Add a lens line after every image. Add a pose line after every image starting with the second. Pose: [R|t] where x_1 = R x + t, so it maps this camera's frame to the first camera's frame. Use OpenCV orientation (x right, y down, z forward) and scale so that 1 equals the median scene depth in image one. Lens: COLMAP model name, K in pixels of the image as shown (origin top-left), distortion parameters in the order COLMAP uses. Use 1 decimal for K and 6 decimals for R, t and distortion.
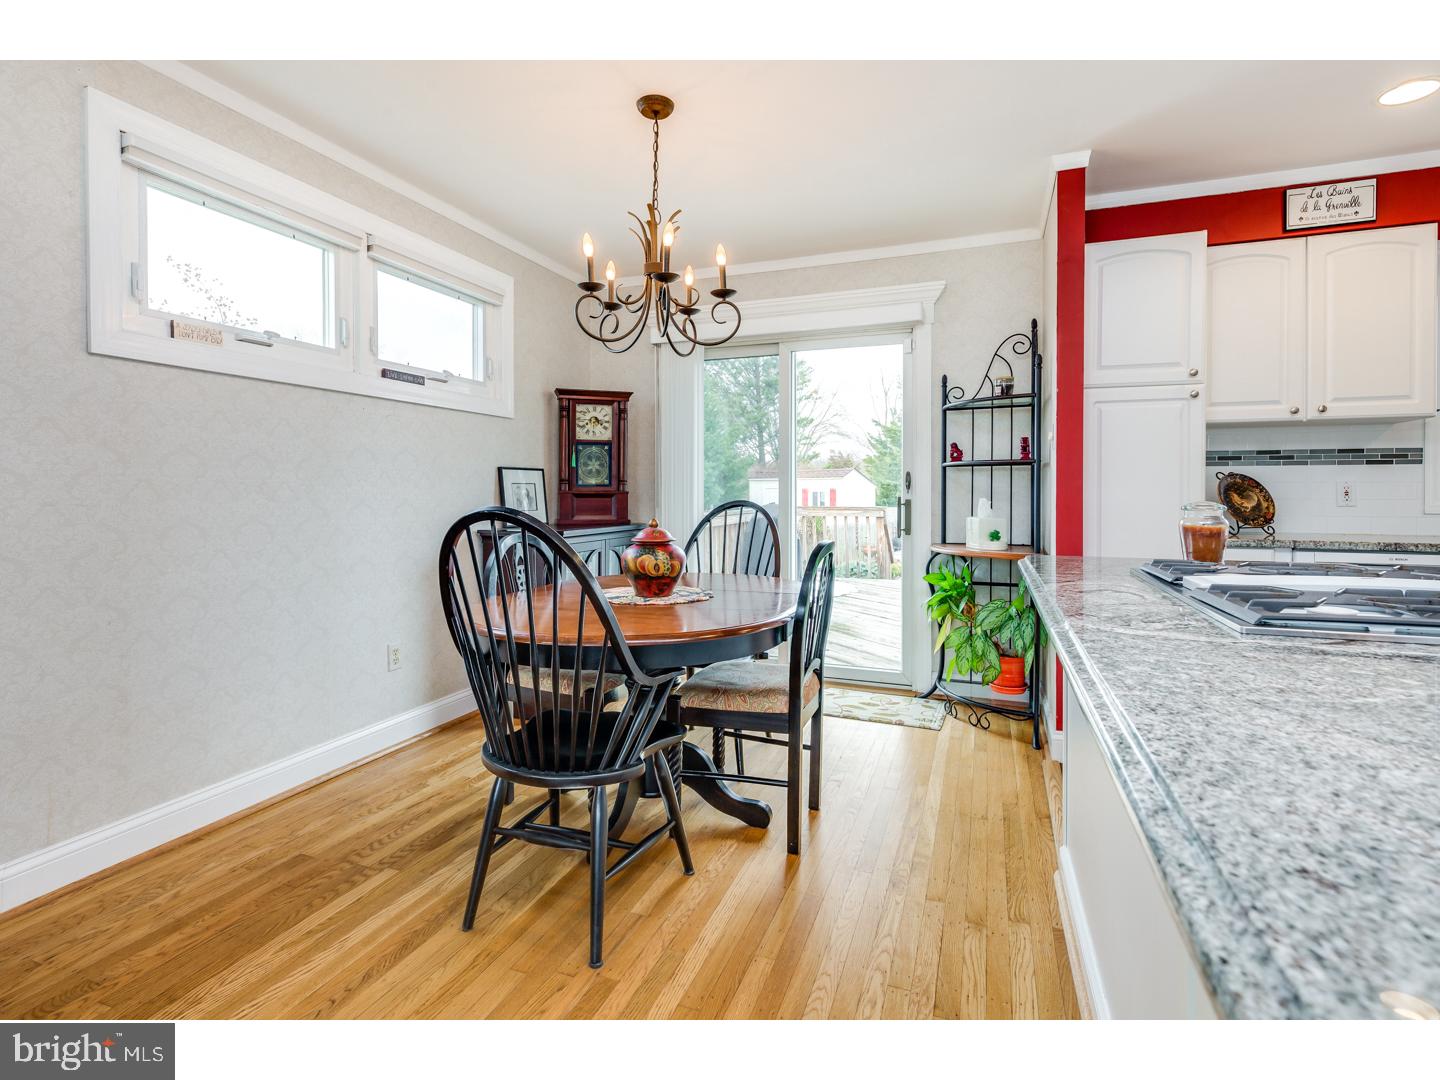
lens RADIAL K [[708.5, 0, 700.7], [0, 708.5, 493.5], [0, 0, 1]] dist [0.002633, 0.000868]
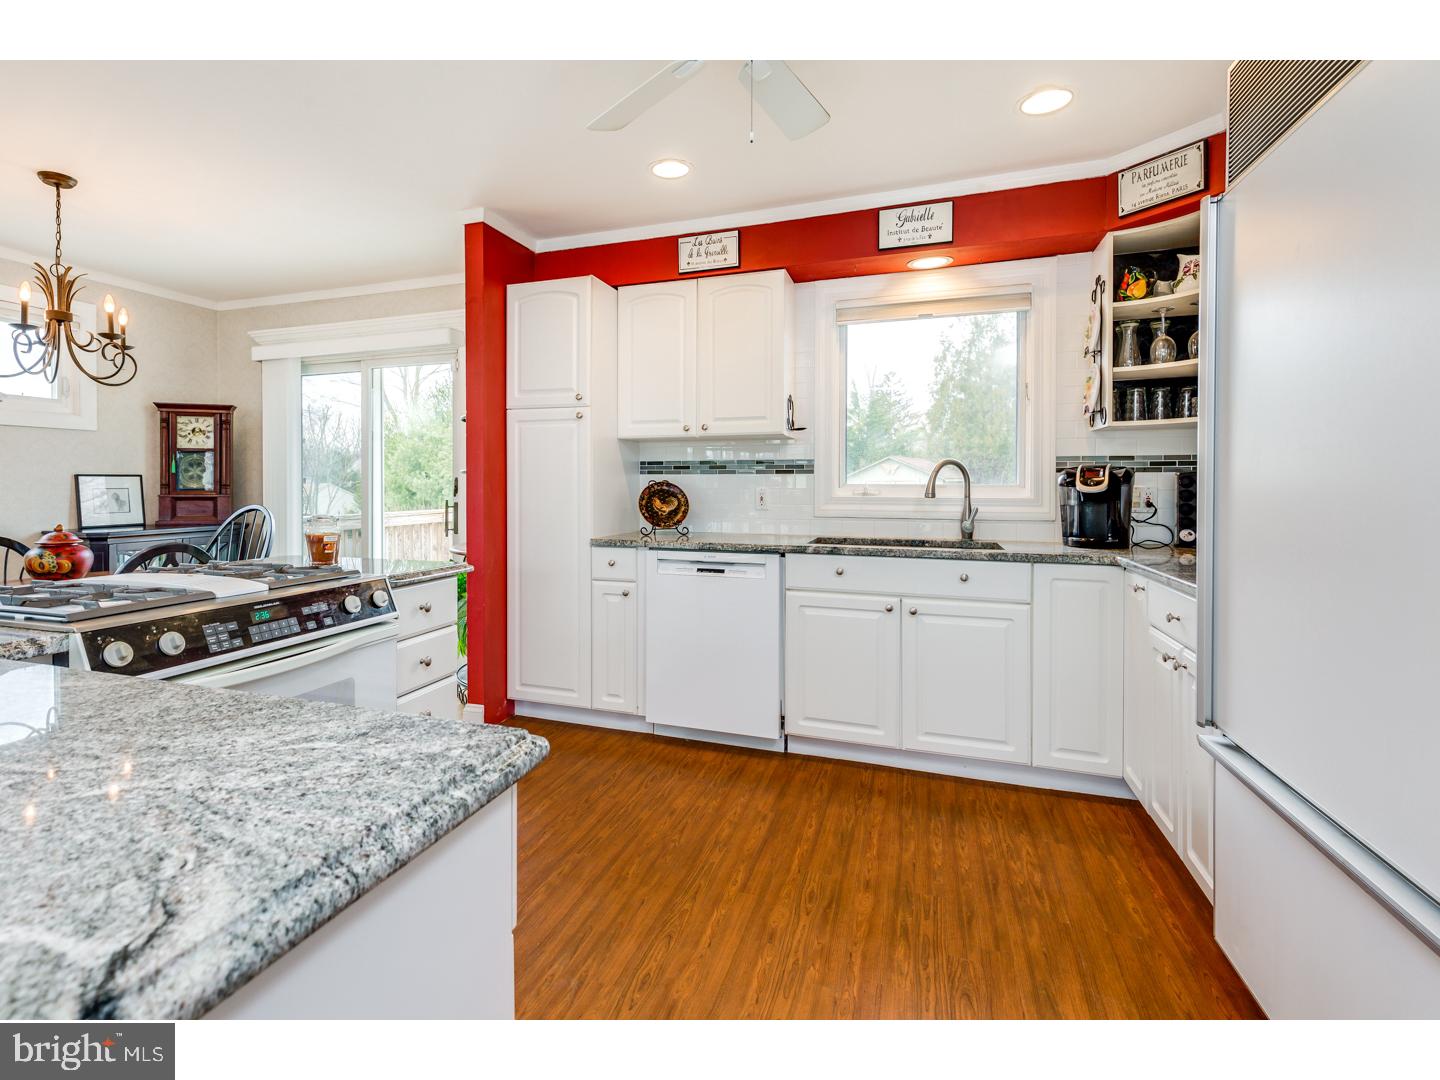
lens RADIAL K [[719.5, 0, 630.1], [0, 719.5, 485.6], [0, 0, 1]] dist [0.018026, -0.000371]
pose [[0.999935, -0.001293, -0.011371, 0.729308], [0.001322, 0.999996, 0.002569, -0.025579], [0.011368, -0.002584, 0.999932, -0.173302]]
